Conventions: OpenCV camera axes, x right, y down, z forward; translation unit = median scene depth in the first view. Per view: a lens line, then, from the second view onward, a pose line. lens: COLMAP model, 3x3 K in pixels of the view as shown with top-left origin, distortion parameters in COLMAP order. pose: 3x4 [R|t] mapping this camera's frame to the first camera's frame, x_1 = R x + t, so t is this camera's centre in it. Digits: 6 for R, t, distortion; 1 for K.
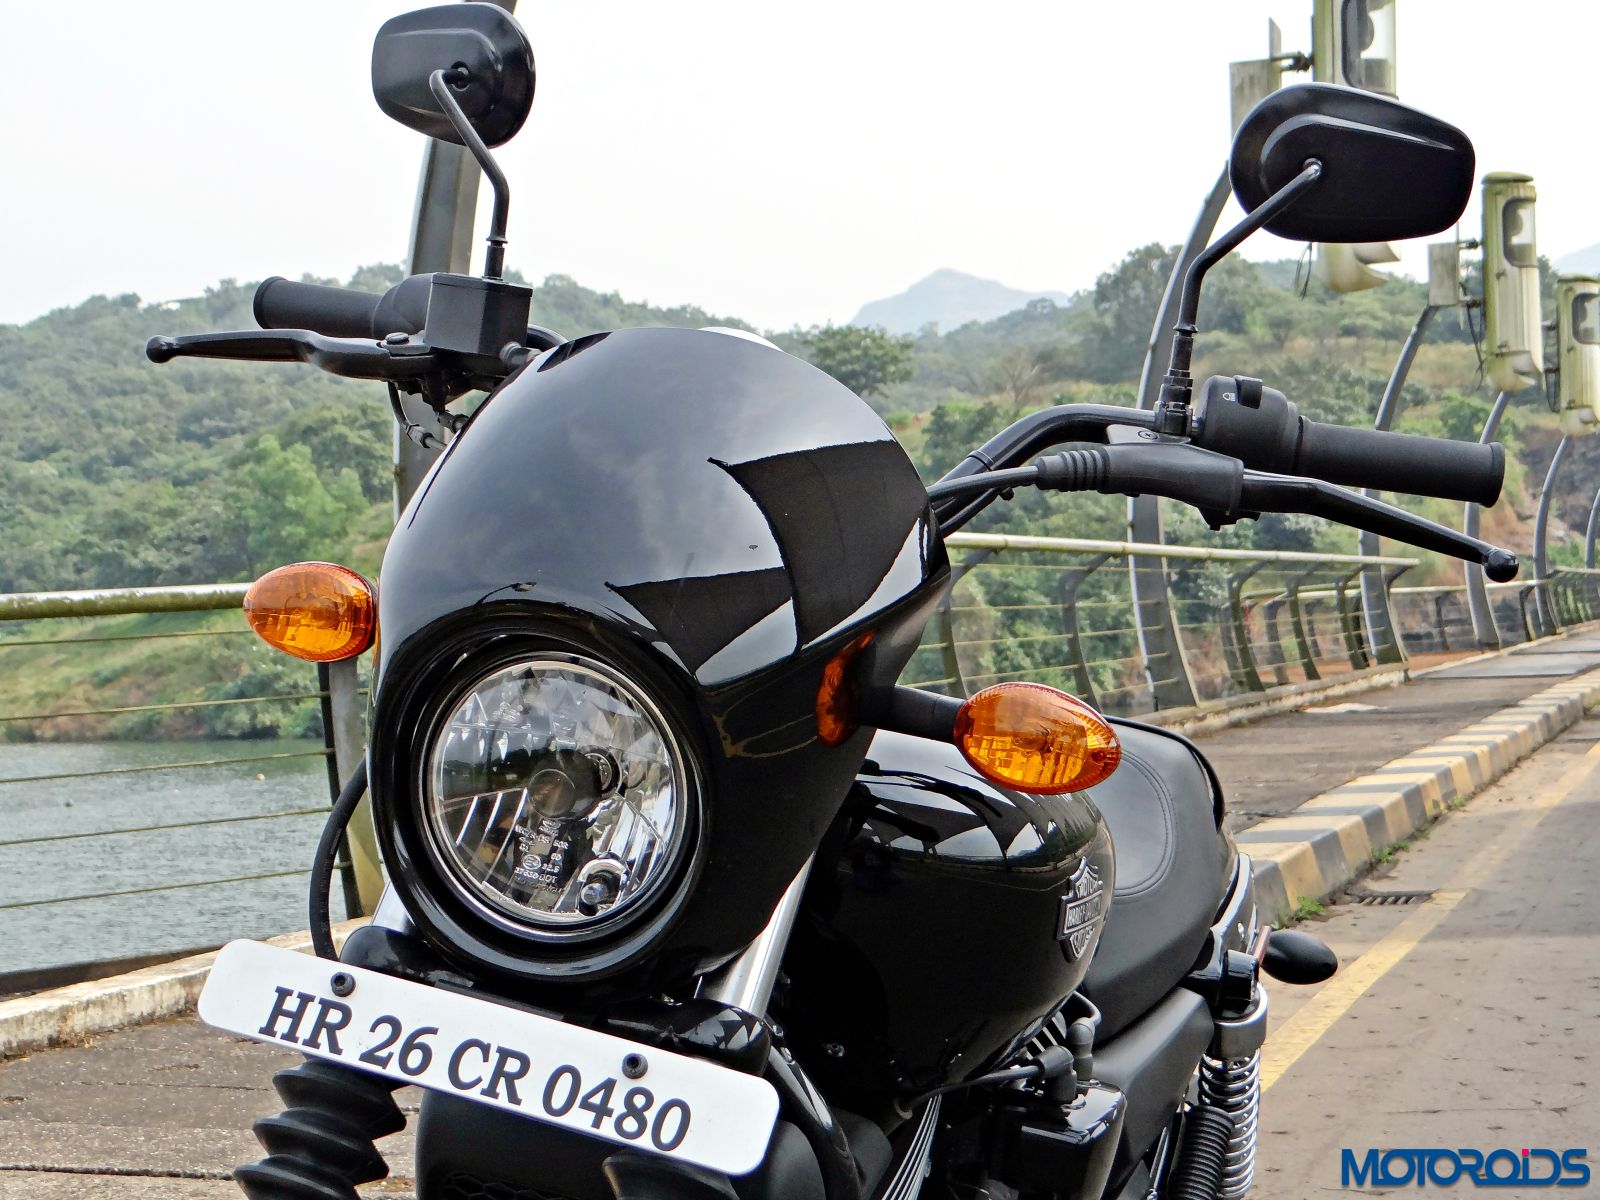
lens RADIAL K [[2521.0, 0, 808.8], [0, 2521.0, 612.6], [0, 0, 1]] dist [0.016269, 0.000000]
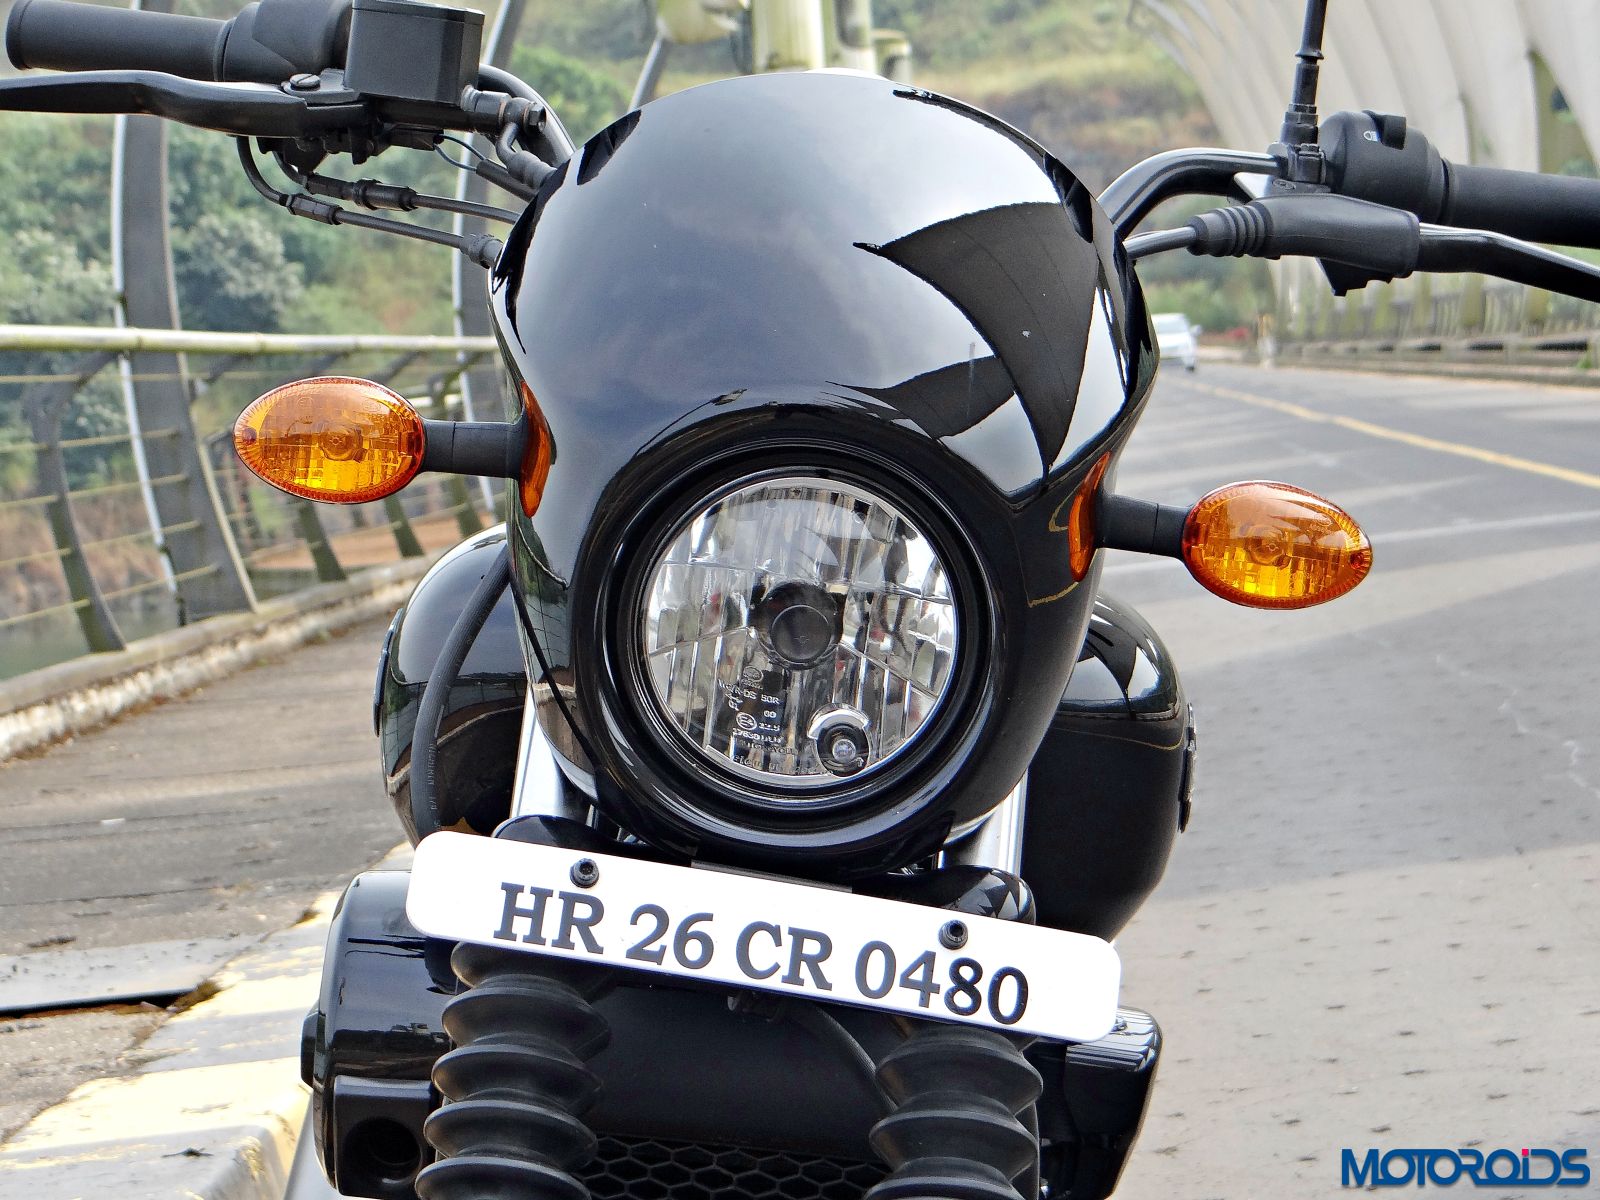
lens RADIAL K [[4675.9, 0, 785.9], [0, 4675.9, 591.9], [0, 0, 1]] dist [-0.009420, 0.000000]
pose [[0.951737, -0.055384, 0.301876, -0.495696], [0.046597, 0.998256, 0.036238, 0.000427], [-0.303356, -0.020422, 0.952658, -0.423686]]
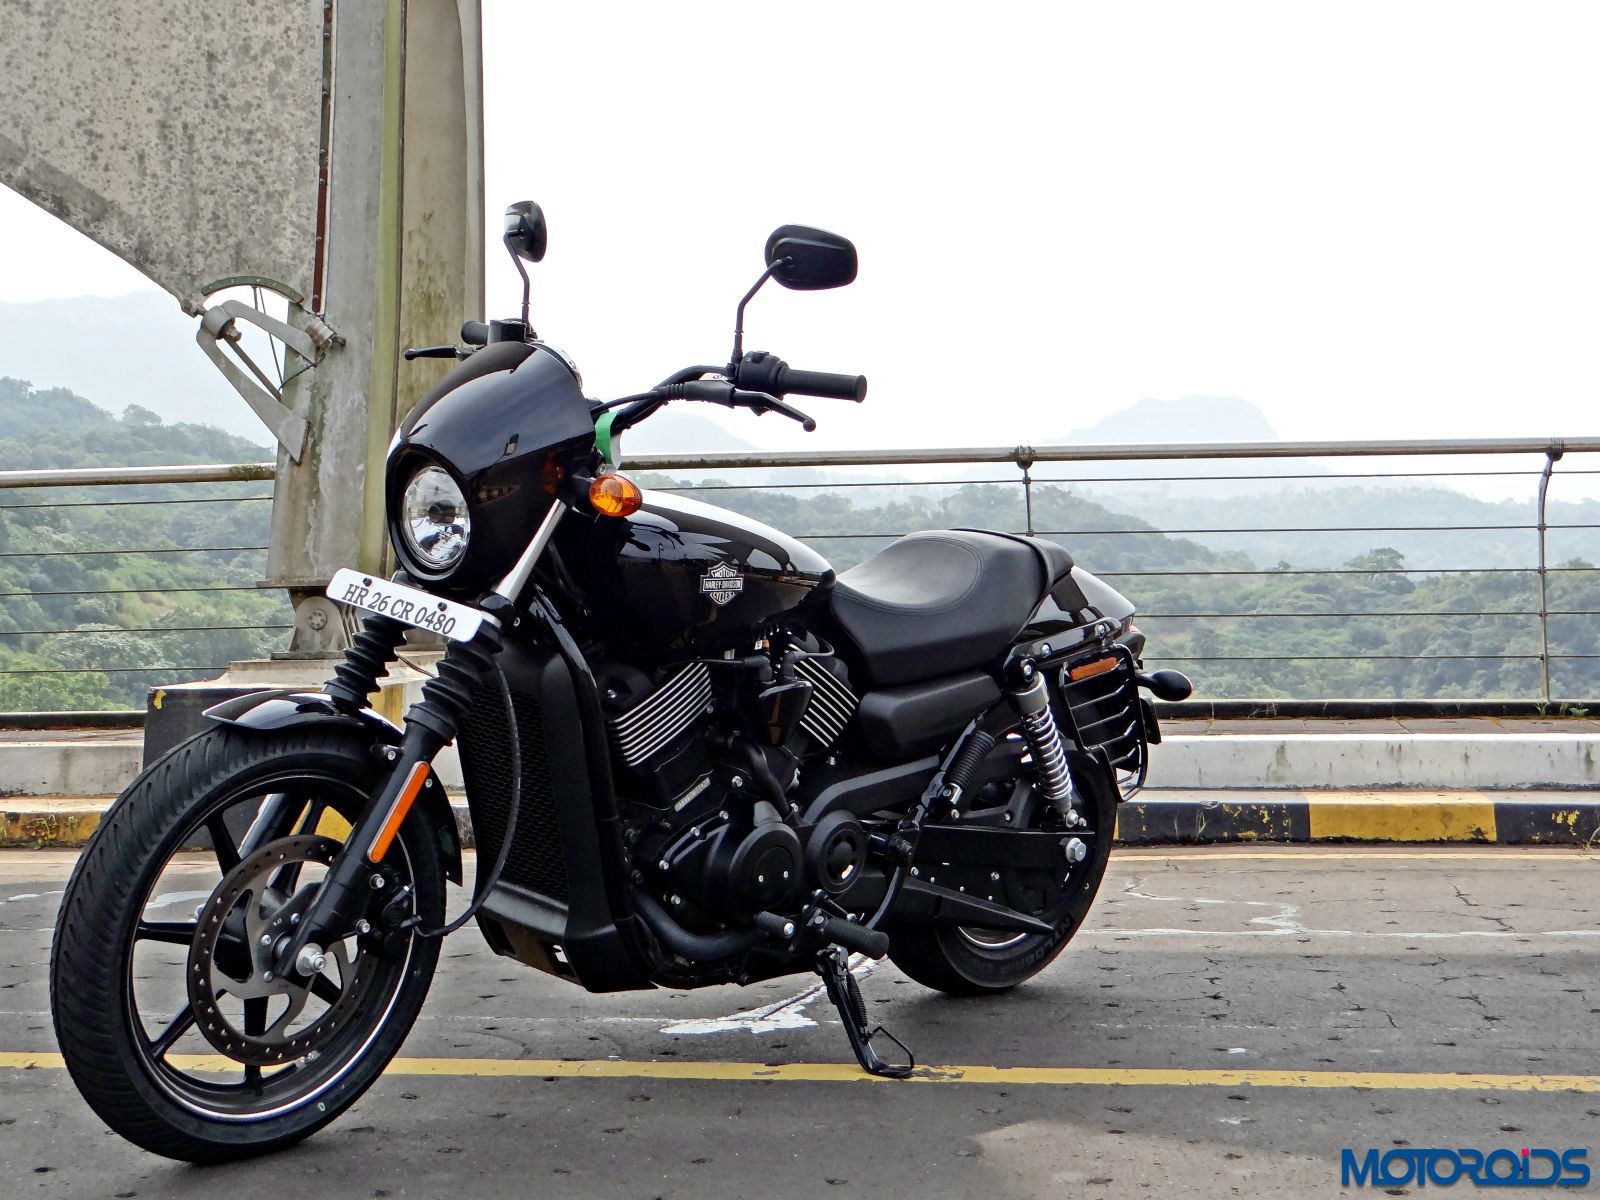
lens RADIAL K [[2521.0, 0, 793.2], [0, 2521.0, 591.7], [0, 0, 1]] dist [0.016269, 0.000000]
pose [[0.909113, 0.003248, -0.416537, 1.195786], [-0.001692, 0.999990, 0.004105, 0.123384], [0.416546, -0.003027, 0.909110, -1.143609]]
